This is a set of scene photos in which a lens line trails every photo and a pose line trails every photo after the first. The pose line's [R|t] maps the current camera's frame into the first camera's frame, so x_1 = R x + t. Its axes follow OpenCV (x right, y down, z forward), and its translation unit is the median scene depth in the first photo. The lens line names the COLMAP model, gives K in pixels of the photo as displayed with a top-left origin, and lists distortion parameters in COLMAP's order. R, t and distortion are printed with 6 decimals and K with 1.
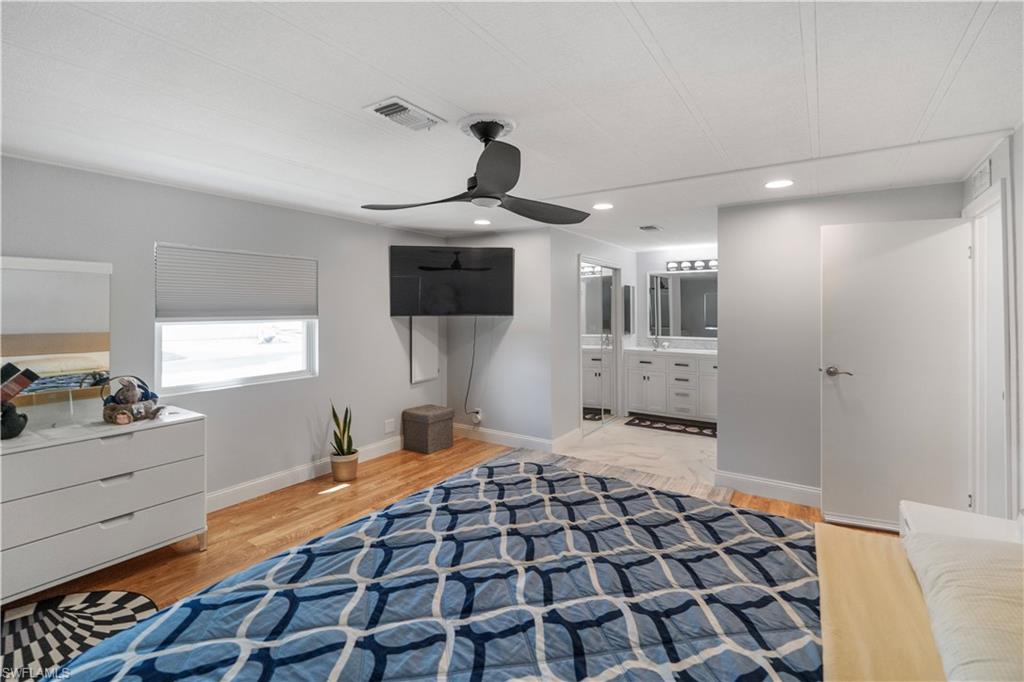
lens RADIAL K [[473.7, 0, 511.6], [0, 473.7, 304.3], [0, 0, 1]] dist [-0.000029, 0.000026]
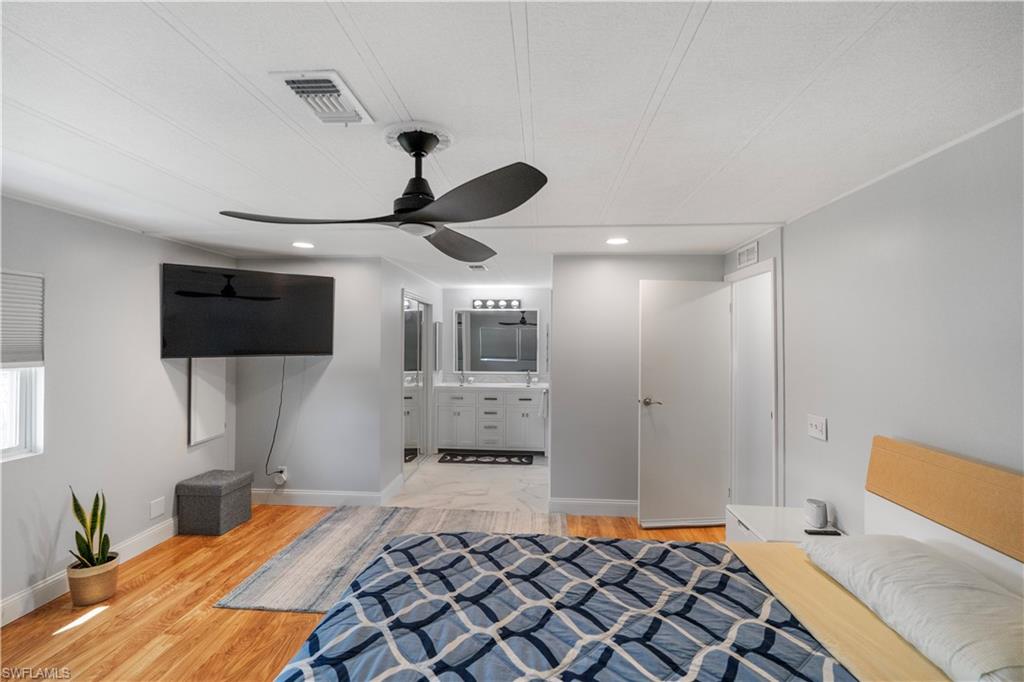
lens RADIAL K [[465.0, 0, 509.7], [0, 465.0, 332.5], [0, 0, 1]] dist [-0.000568, 0.000011]
pose [[0.869528, 0.010649, 0.493769, -0.165529], [-0.008388, 0.999942, -0.006793, -0.018018], [-0.493812, 0.001765, 0.869567, 0.116267]]
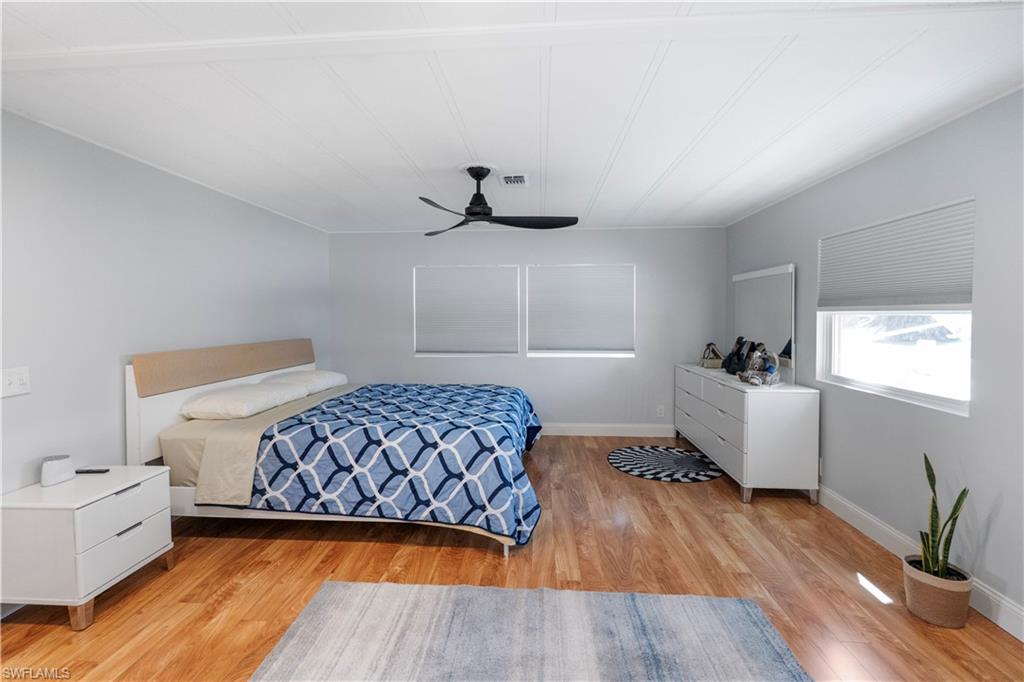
lens RADIAL K [[473.4, 0, 512.0], [0, 473.4, 341.0], [0, 0, 1]] dist [0.000068, 0.000047]
pose [[-0.864682, 0.030304, -0.501405, 0.308655], [0.003820, 0.998546, 0.053763, 0.034787], [0.502306, 0.044573, -0.863541, 1.213300]]
